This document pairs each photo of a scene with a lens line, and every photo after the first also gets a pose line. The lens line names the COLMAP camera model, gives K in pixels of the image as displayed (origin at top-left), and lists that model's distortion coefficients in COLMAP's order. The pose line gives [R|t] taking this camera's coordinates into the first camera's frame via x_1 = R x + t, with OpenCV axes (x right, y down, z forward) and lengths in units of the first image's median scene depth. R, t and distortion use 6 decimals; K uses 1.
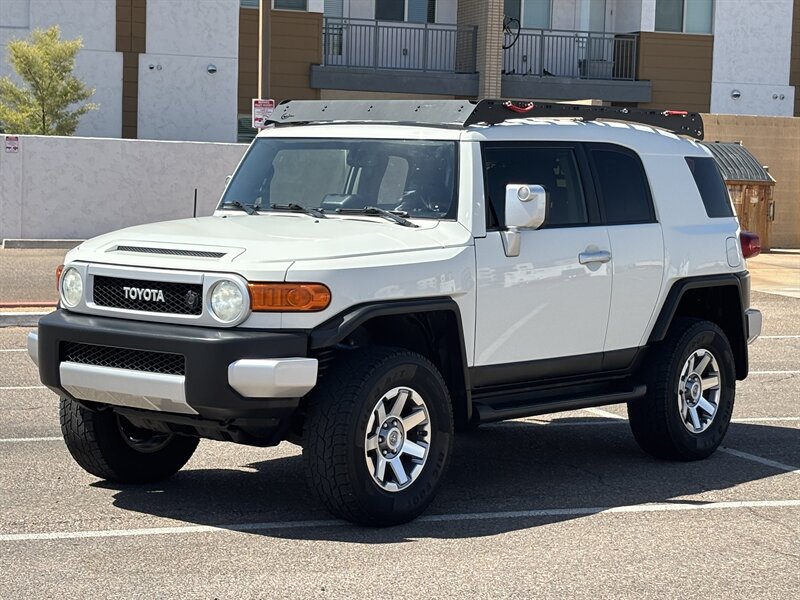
lens RADIAL K [[1838.9, 0, 395.0], [0, 1838.9, 301.5], [0, 0, 1]] dist [0.190049, 0.000000]
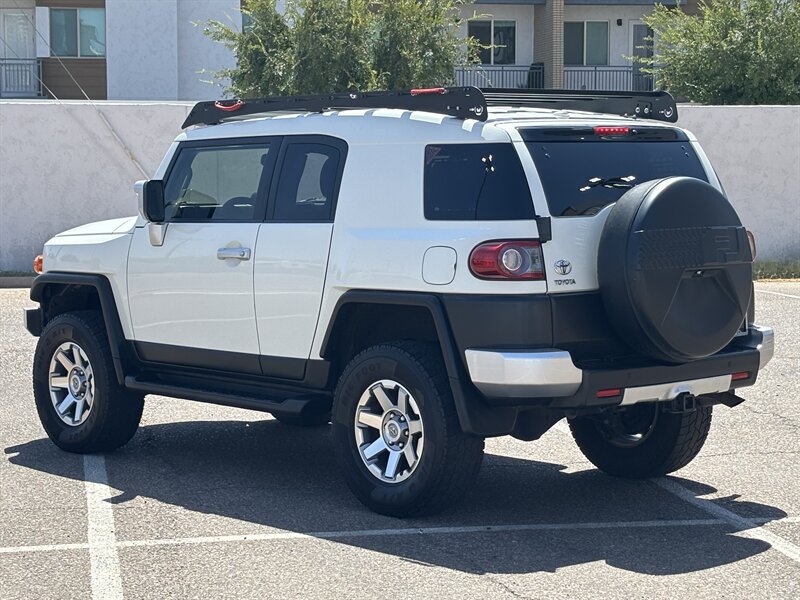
lens RADIAL K [[1838.9, 0, 395.4], [0, 1838.9, 293.9], [0, 0, 1]] dist [0.190049, 0.000000]
pose [[-0.163028, 0.046069, -0.985545, 1.048112], [-0.067276, 0.996065, 0.057690, -0.064341], [0.984325, 0.075709, -0.159288, 1.229256]]
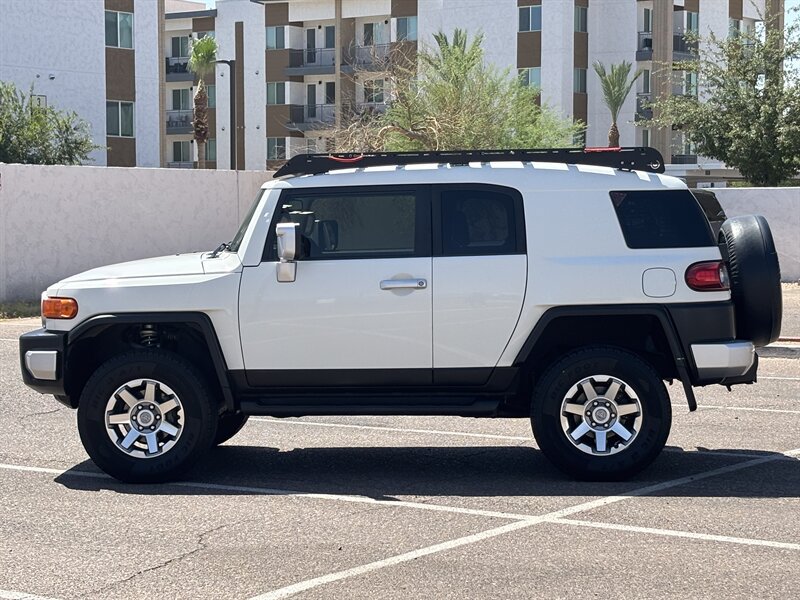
lens RADIAL K [[1838.9, 0, 395.4], [0, 1838.9, 305.6], [0, 0, 1]] dist [0.190049, 0.000000]
pose [[0.569532, 0.013178, -0.821864, 1.036703], [-0.033277, 0.999421, -0.007035, -0.002391], [0.821295, 0.031356, 0.569641, 0.339884]]
